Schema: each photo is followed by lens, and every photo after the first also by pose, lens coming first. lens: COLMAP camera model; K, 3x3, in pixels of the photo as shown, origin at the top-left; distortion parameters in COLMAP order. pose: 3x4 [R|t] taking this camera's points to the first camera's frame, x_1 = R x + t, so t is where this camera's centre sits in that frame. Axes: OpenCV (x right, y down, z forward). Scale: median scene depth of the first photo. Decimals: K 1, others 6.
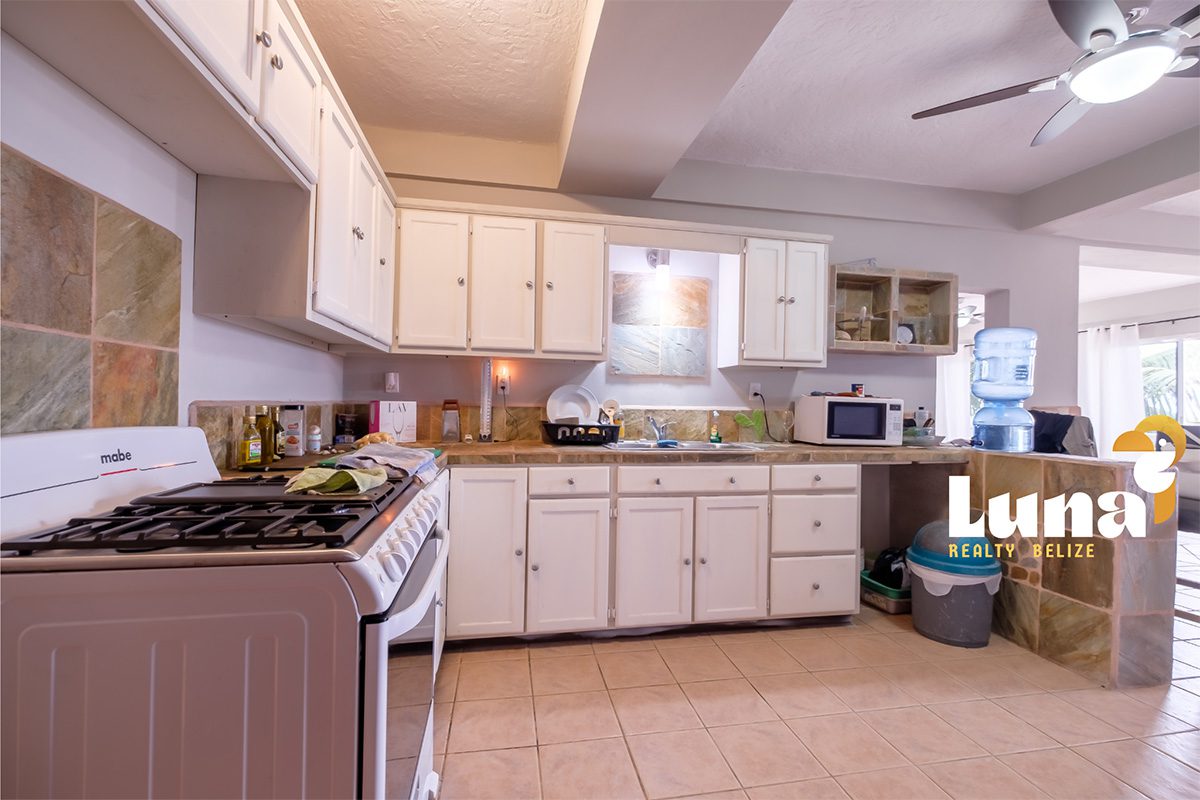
lens RADIAL K [[519.0, 0, 600.0], [0, 519.0, 400.0], [0, 0, 1]] dist [0.000051, -0.000165]
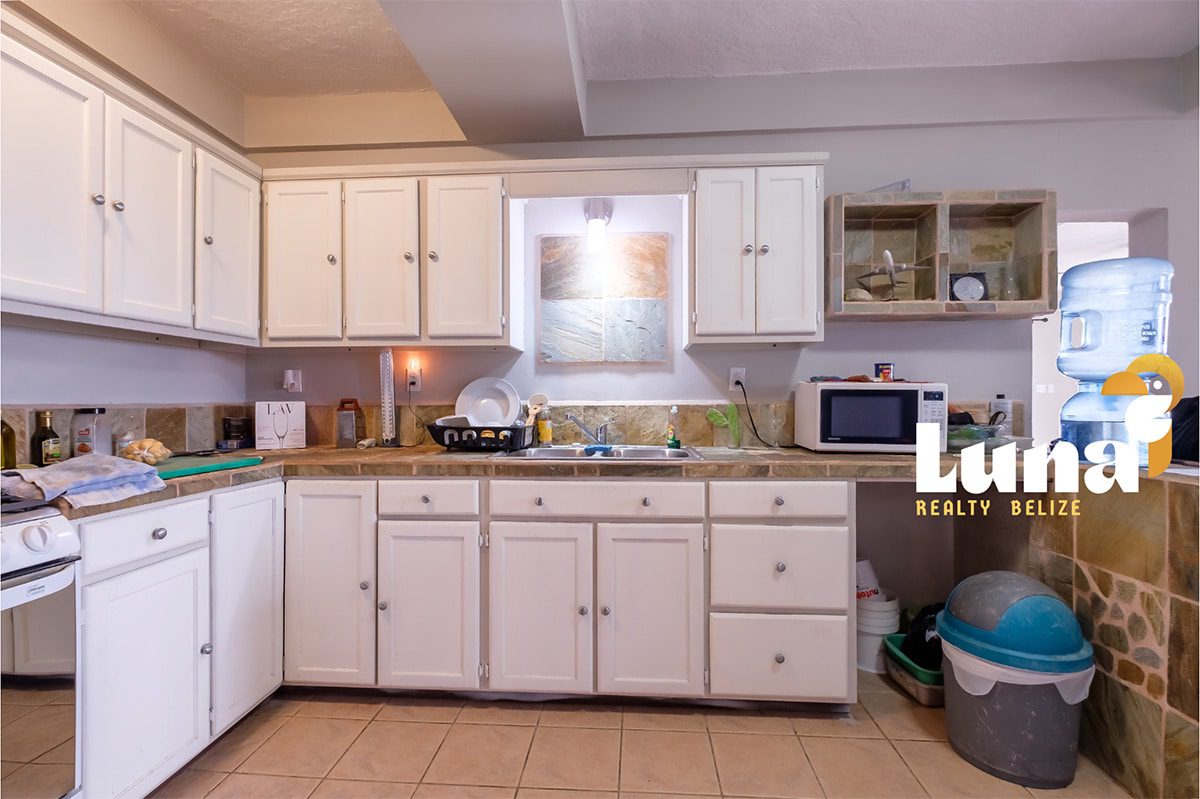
lens RADIAL K [[535.0, 0, 600.0], [0, 535.0, 399.5], [0, 0, 1]] dist [-0.002821, 0.000536]
pose [[0.968602, -0.021130, -0.247718, 0.341983], [0.022057, 0.999756, 0.000965, 0.009298], [0.247637, -0.006398, 0.968832, 0.238325]]
